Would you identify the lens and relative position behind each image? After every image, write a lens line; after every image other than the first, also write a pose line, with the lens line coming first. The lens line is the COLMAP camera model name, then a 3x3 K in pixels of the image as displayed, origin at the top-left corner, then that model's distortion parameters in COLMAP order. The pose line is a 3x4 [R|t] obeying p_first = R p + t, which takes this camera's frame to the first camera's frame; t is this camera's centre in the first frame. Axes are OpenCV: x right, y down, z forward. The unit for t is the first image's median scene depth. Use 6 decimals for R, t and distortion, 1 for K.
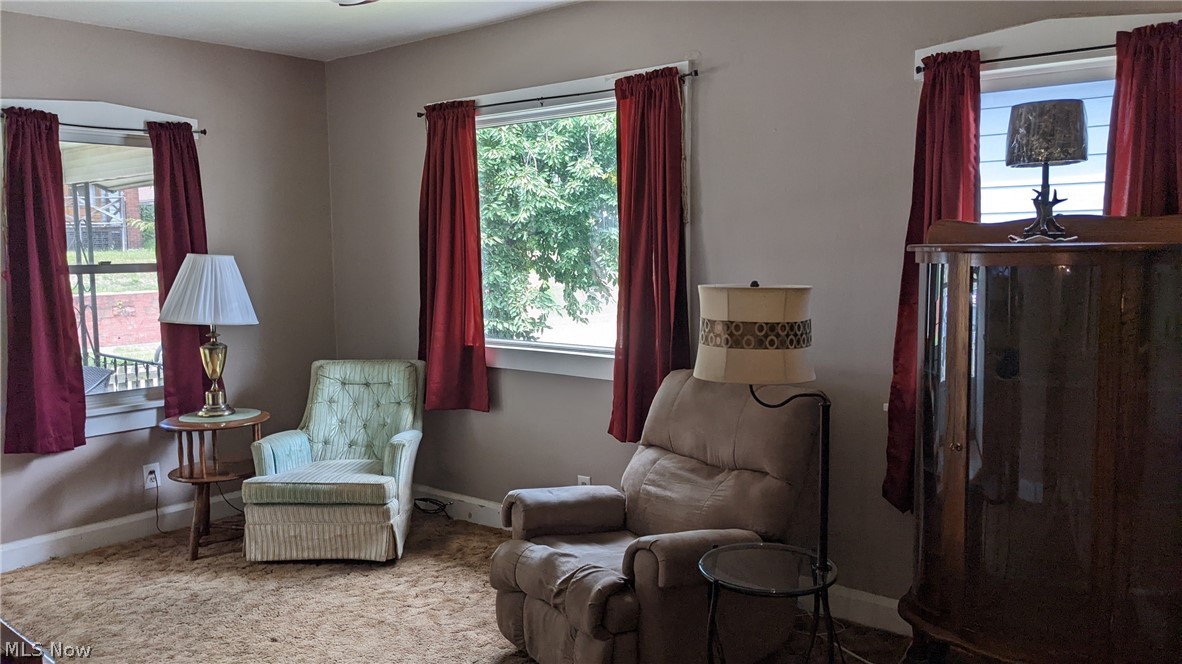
lens RADIAL K [[927.0, 0, 583.2], [0, 927.0, 330.3], [0, 0, 1]] dist [0.085537, -0.120092]
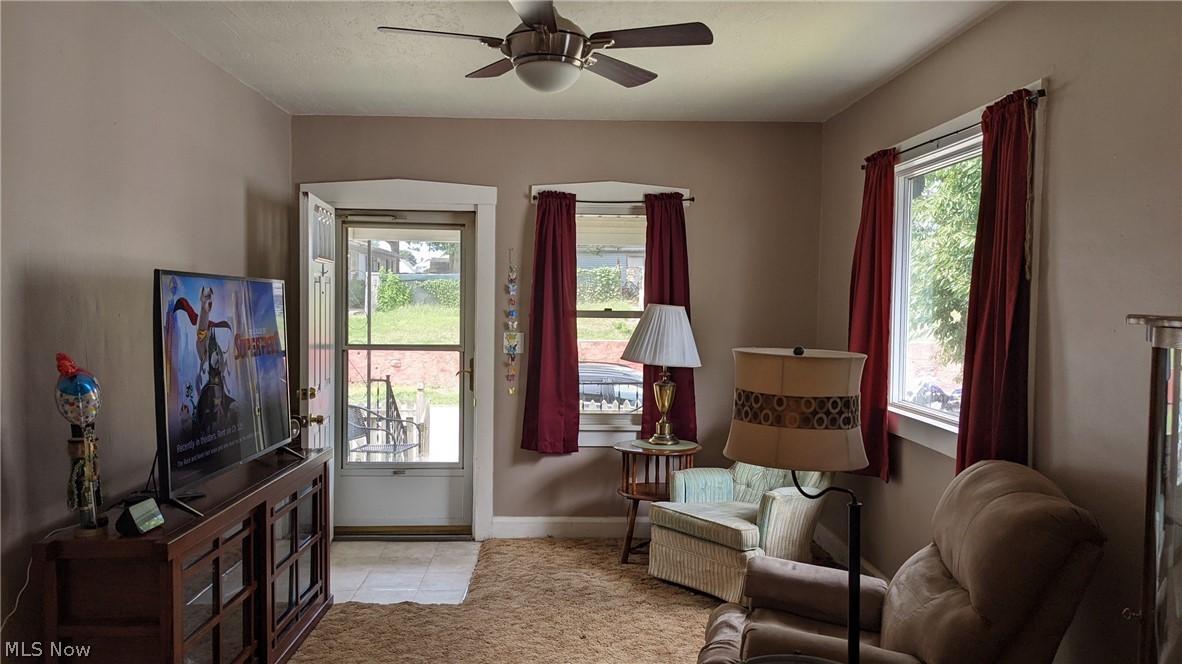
lens RADIAL K [[927.0, 0, 583.2], [0, 927.0, 330.3], [0, 0, 1]] dist [0.085537, -0.120092]
pose [[0.673200, 0.046670, -0.737986, 0.405576], [-0.088423, 0.995926, -0.017679, -0.020765], [0.734154, 0.077157, 0.674584, 0.158962]]
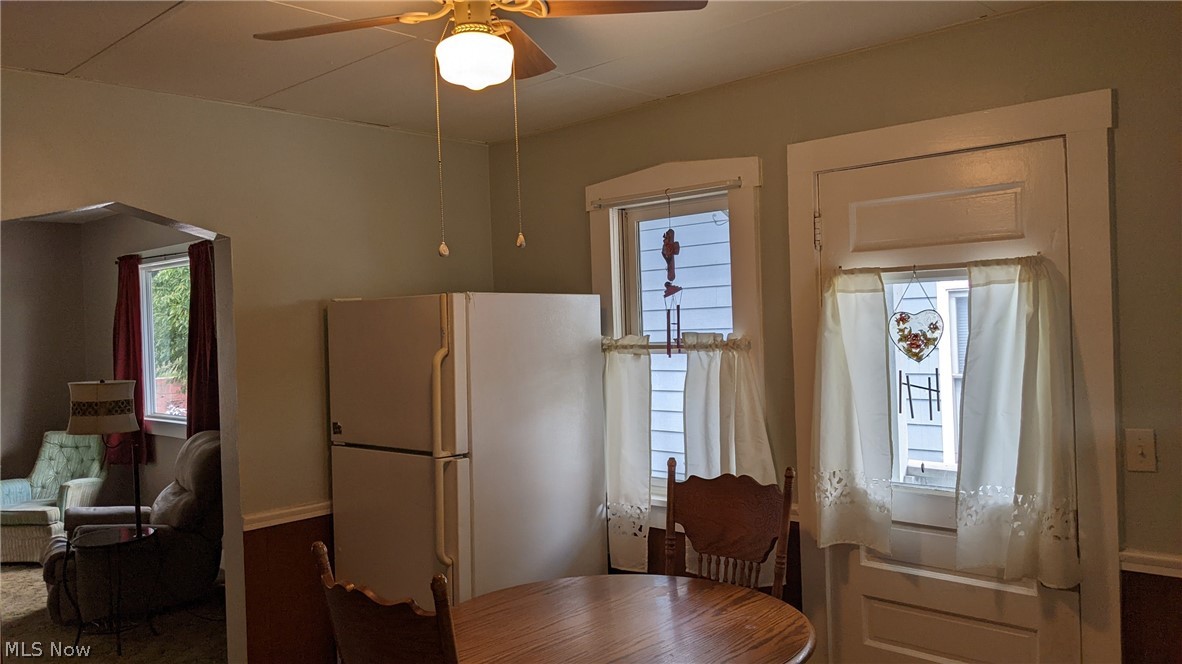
lens RADIAL K [[927.0, 0, 583.2], [0, 927.0, 330.3], [0, 0, 1]] dist [0.085537, -0.120092]
pose [[0.997385, -0.023966, -0.068183, 0.751610], [0.018390, 0.996523, -0.081259, 0.011506], [0.069893, 0.079793, 0.994358, -0.476613]]
